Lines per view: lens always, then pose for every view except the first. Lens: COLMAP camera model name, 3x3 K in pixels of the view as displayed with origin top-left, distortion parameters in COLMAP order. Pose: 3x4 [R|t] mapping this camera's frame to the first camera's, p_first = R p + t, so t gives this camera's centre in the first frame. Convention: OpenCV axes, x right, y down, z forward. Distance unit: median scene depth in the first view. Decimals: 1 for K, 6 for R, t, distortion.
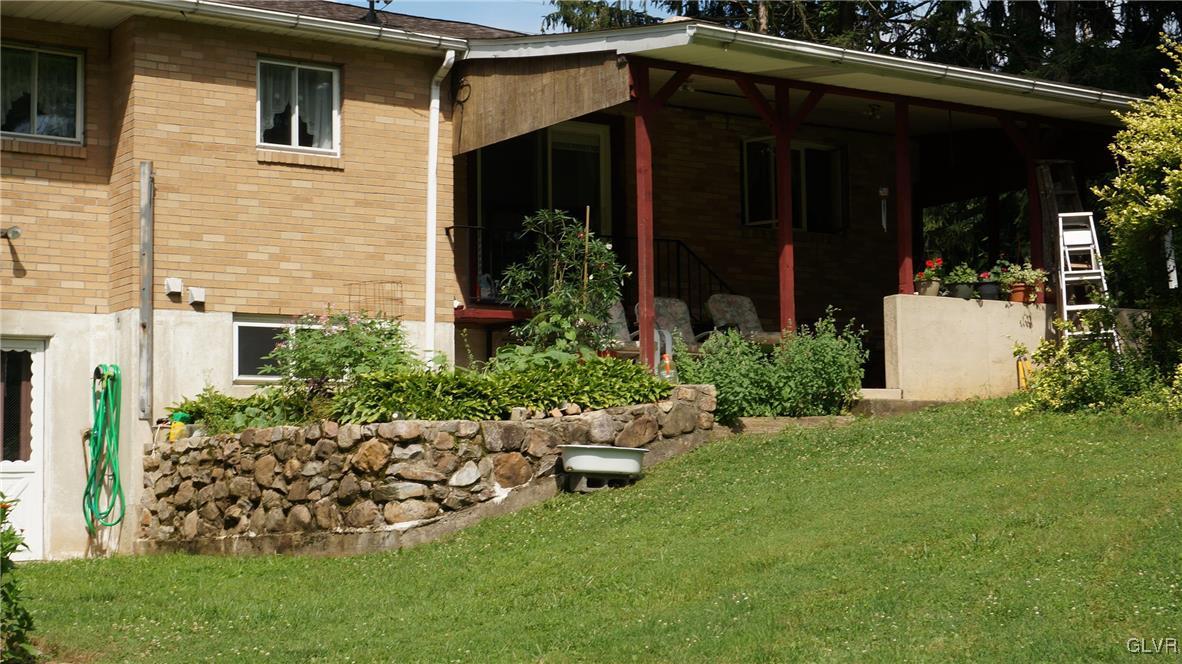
lens RADIAL K [[1771.9, 0, 591.0], [0, 1771.9, 332.0], [0, 0, 1]] dist [-0.039312, -0.081655]
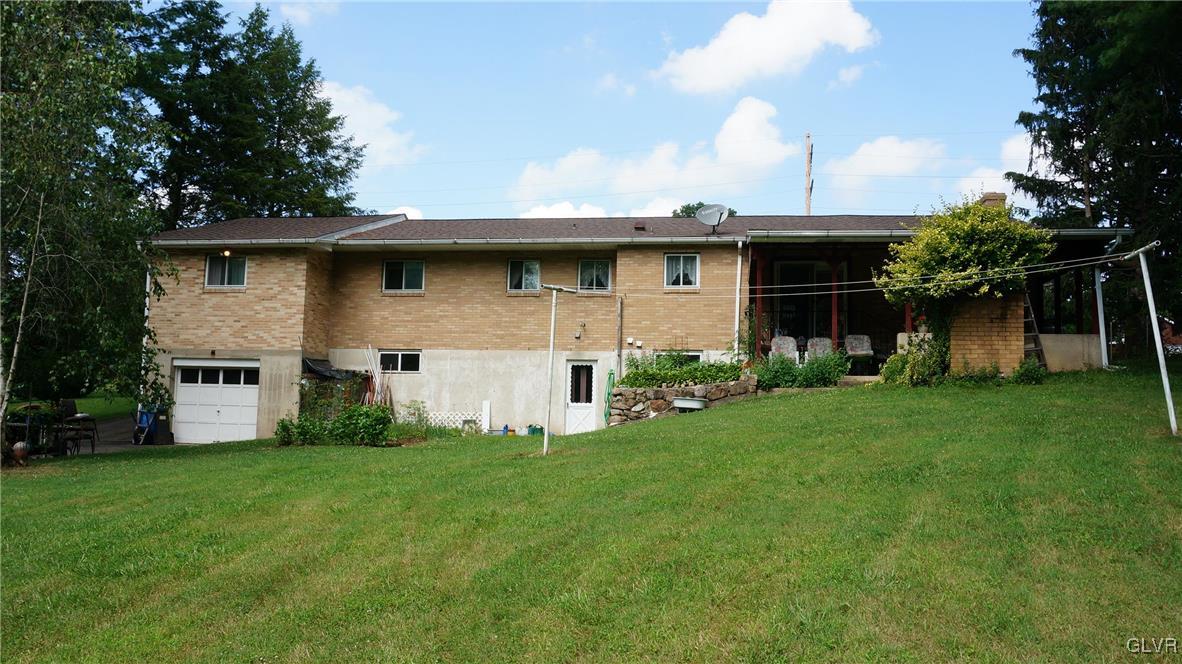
lens RADIAL K [[904.4, 0, 591.0], [0, 904.4, 332.0], [0, 0, 1]] dist [0.001683, -0.001538]
pose [[0.730429, -0.040993, -0.681757, 0.689305], [0.025876, 0.999141, -0.032354, 0.004511], [0.682498, 0.005992, 0.730863, -0.081499]]
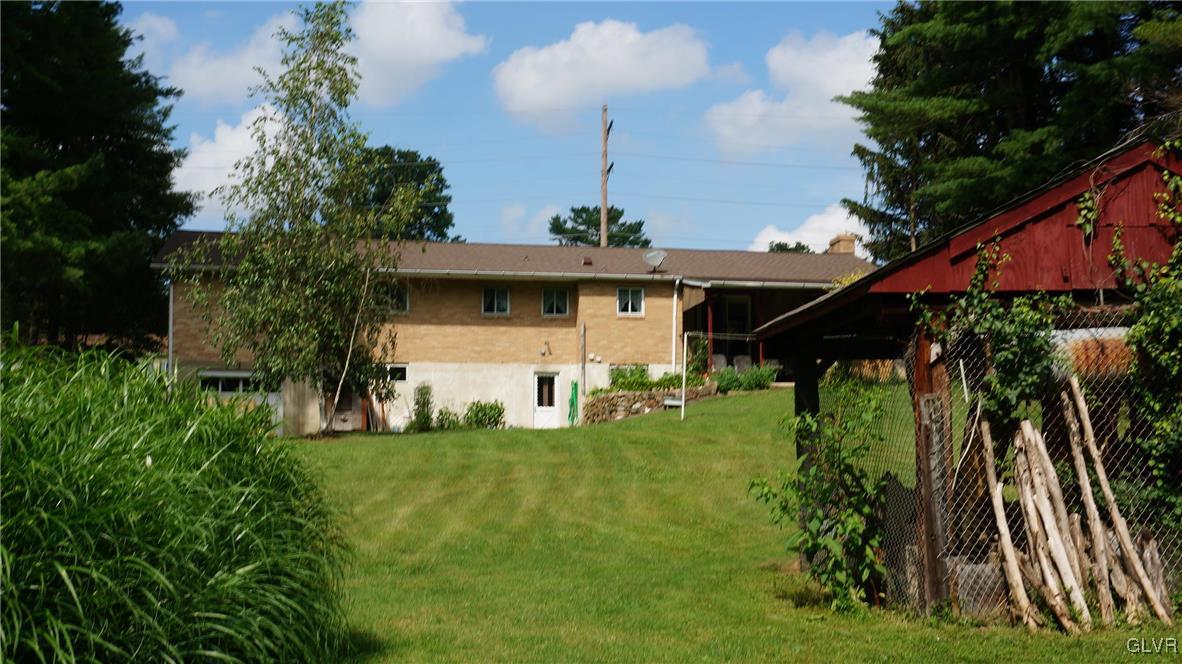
lens RADIAL K [[1541.2, 0, 591.0], [0, 1541.2, 332.0], [0, 0, 1]] dist [0.005082, 0.007737]
pose [[0.906744, -0.029987, -0.420614, 1.037668], [0.023412, 0.999510, -0.020787, -0.011289], [0.421032, 0.009001, 0.907001, -1.746111]]
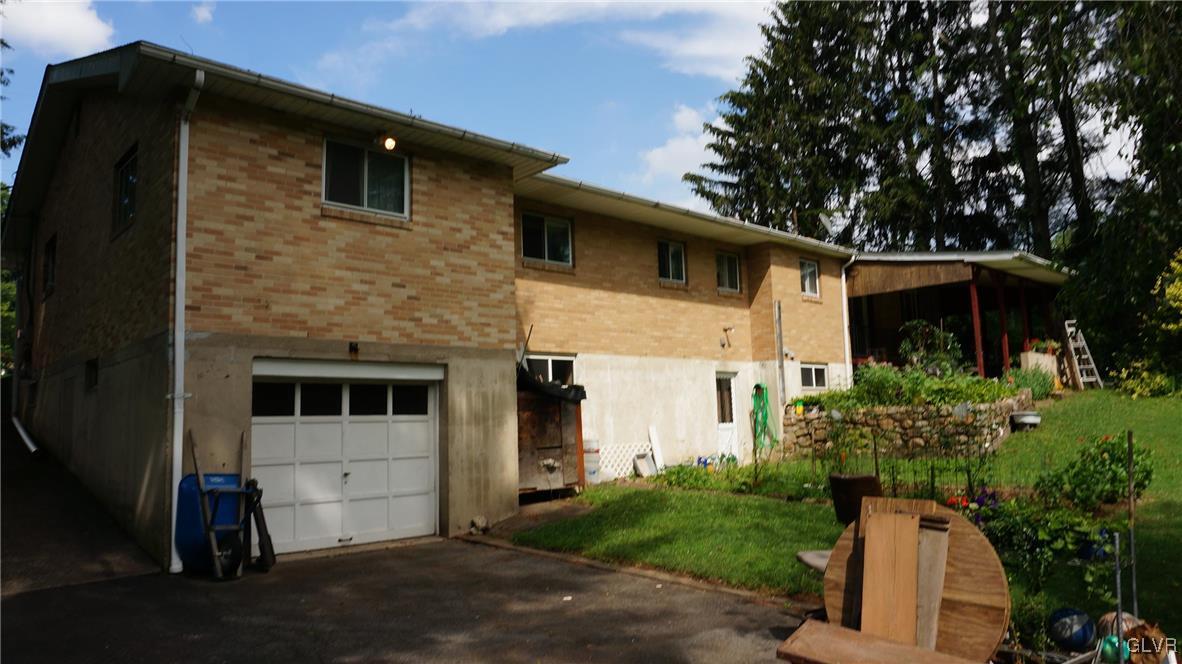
lens RADIAL K [[797.2, 0, 611.7], [0, 797.2, 331.3], [0, 0, 1]] dist [-0.007331, -0.001035]
pose [[0.984733, -0.000166, 0.174073, -0.668663], [0.006395, 0.999359, -0.035226, -0.015754], [-0.173956, 0.035802, 0.984102, -0.050984]]
